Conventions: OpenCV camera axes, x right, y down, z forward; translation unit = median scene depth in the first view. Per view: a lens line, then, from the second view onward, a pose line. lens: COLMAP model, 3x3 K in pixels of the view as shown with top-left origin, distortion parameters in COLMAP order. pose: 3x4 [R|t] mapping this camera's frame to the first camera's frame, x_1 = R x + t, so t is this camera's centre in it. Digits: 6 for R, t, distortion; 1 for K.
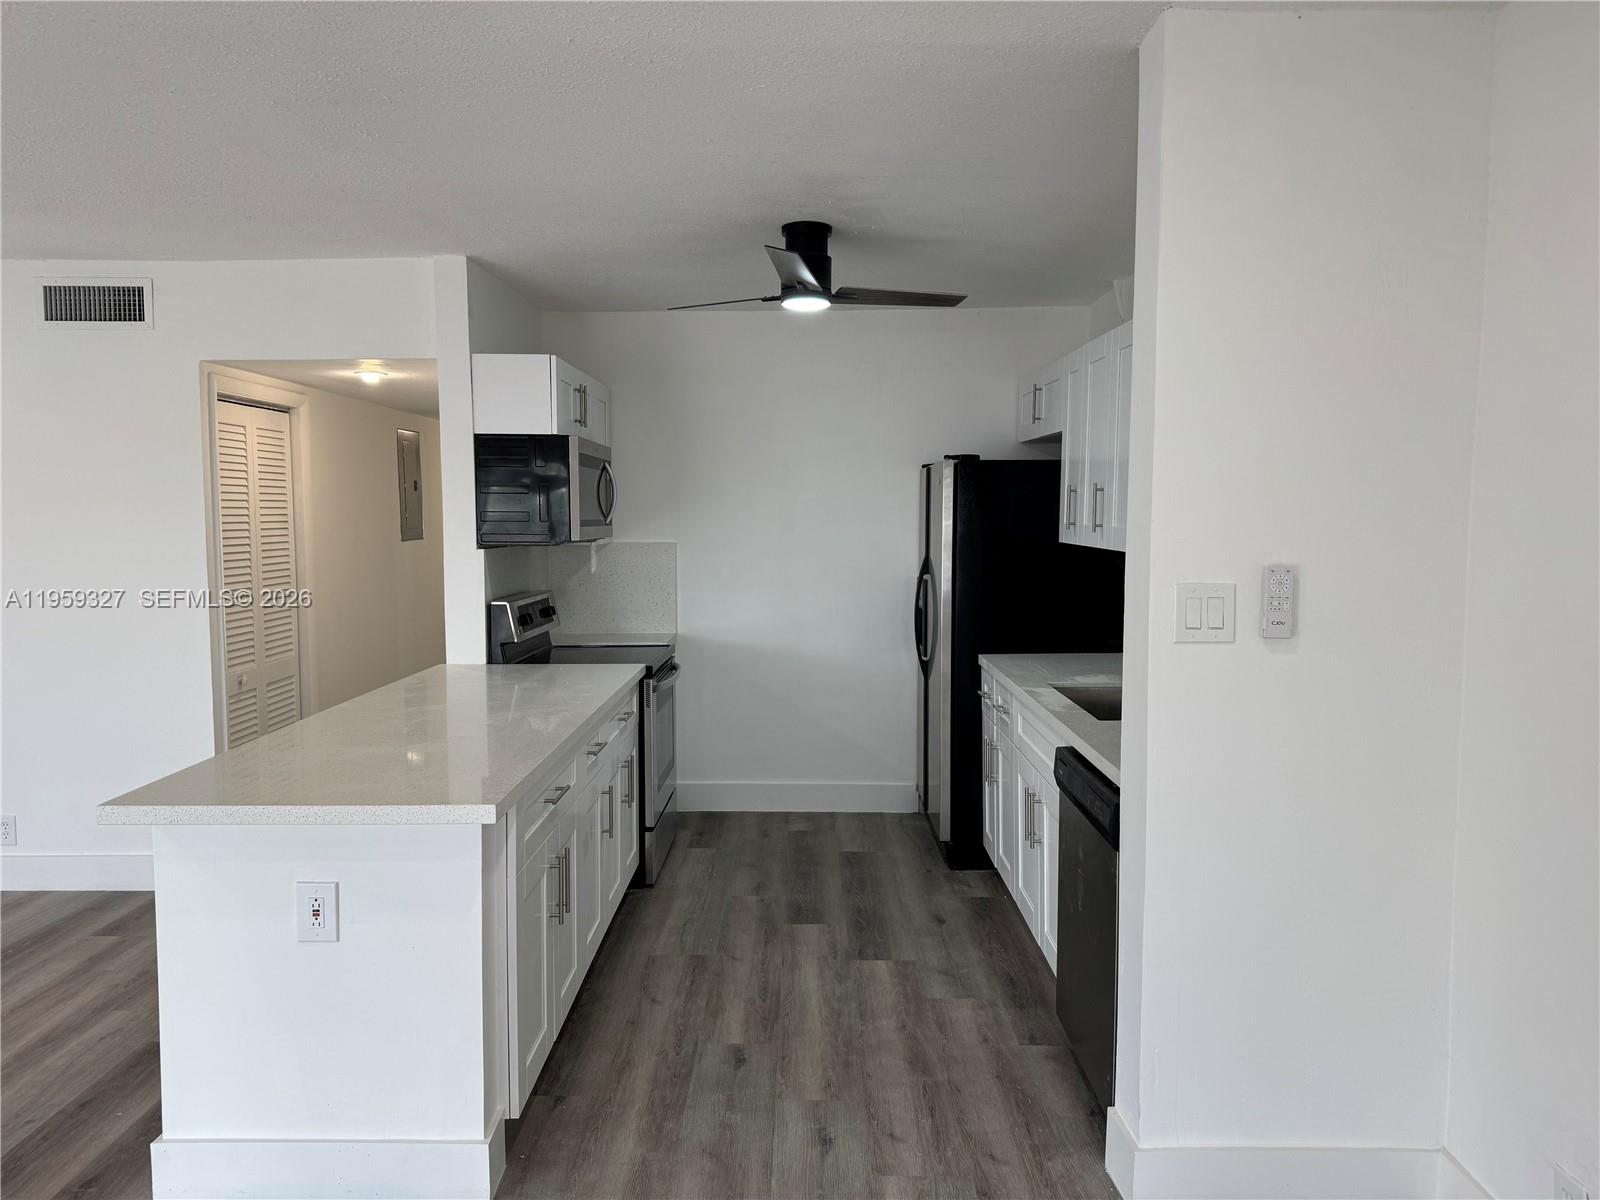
lens RADIAL K [[1151.1, 0, 791.5], [0, 1151.1, 595.3], [0, 0, 1]] dist [0.103364, -0.128761]
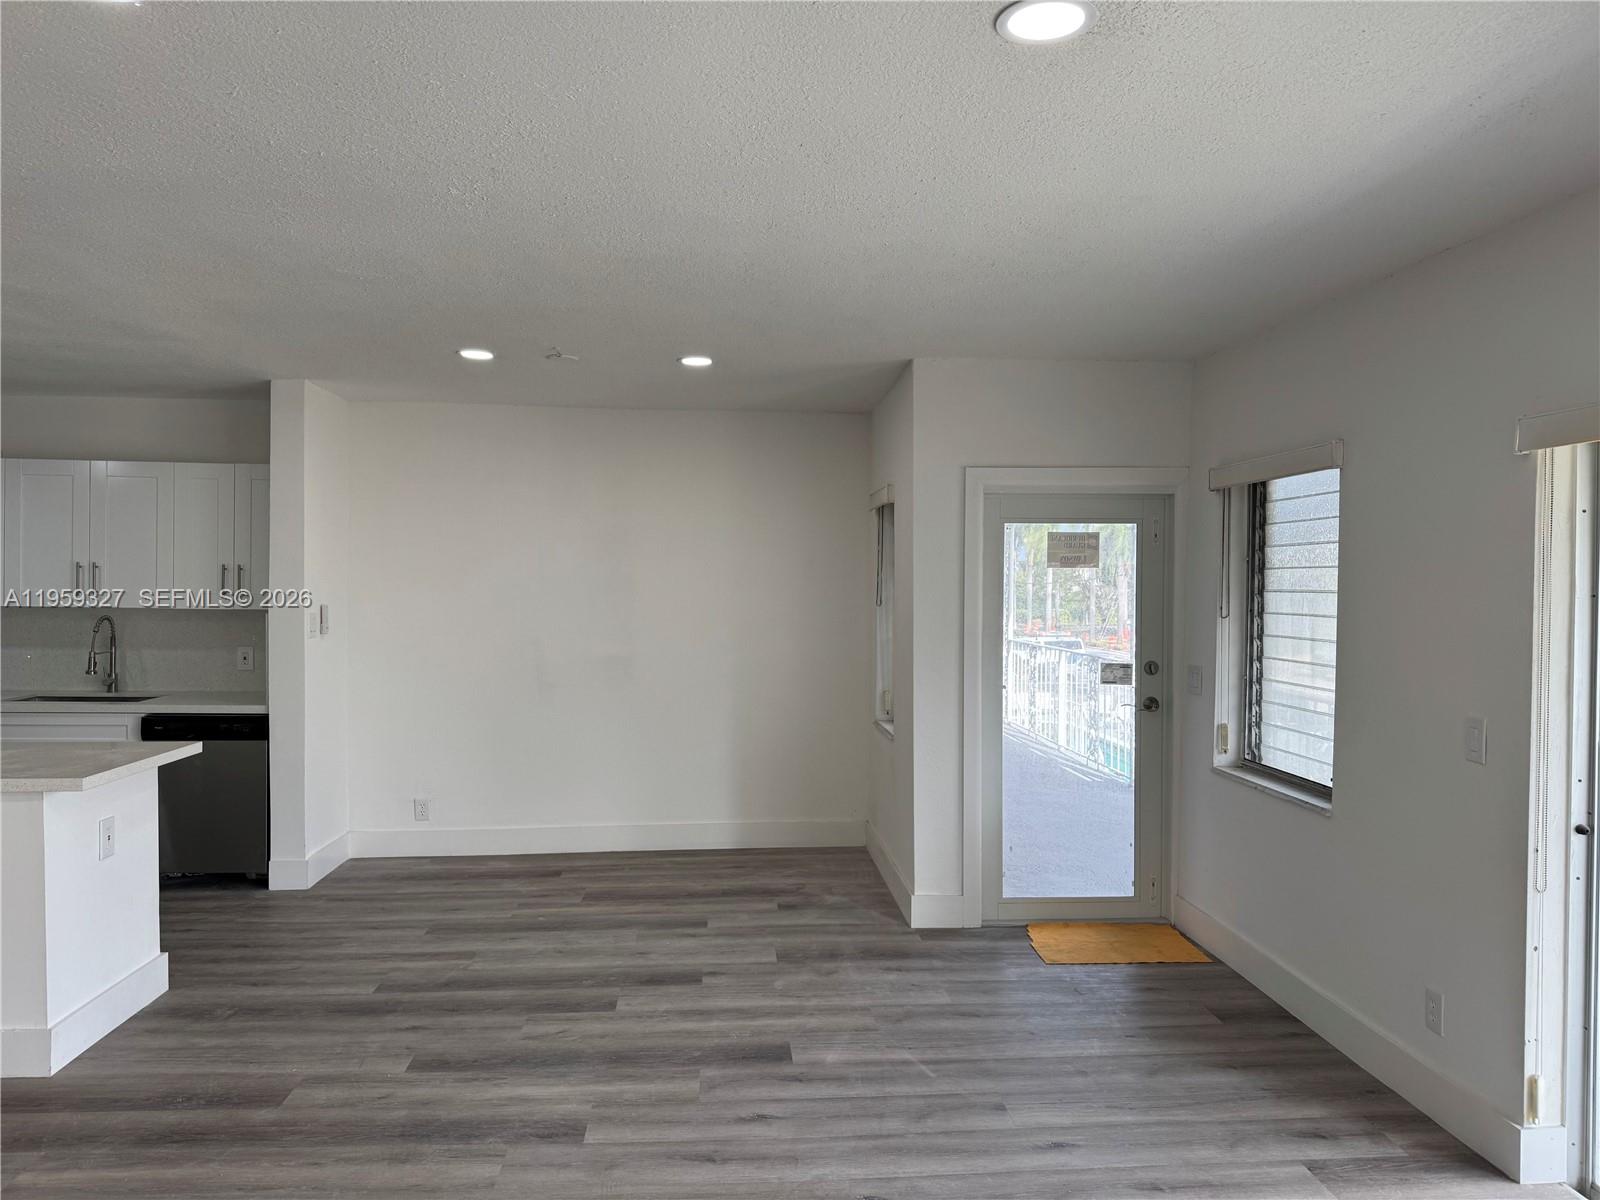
lens RADIAL K [[1151.1, 0, 791.5], [0, 1151.1, 595.3], [0, 0, 1]] dist [0.103364, -0.128761]
pose [[-0.063072, -0.010236, 0.997956, -1.150822], [0.065381, 0.997757, 0.014366, -0.008634], [-0.995865, 0.066154, -0.062261, 0.094353]]
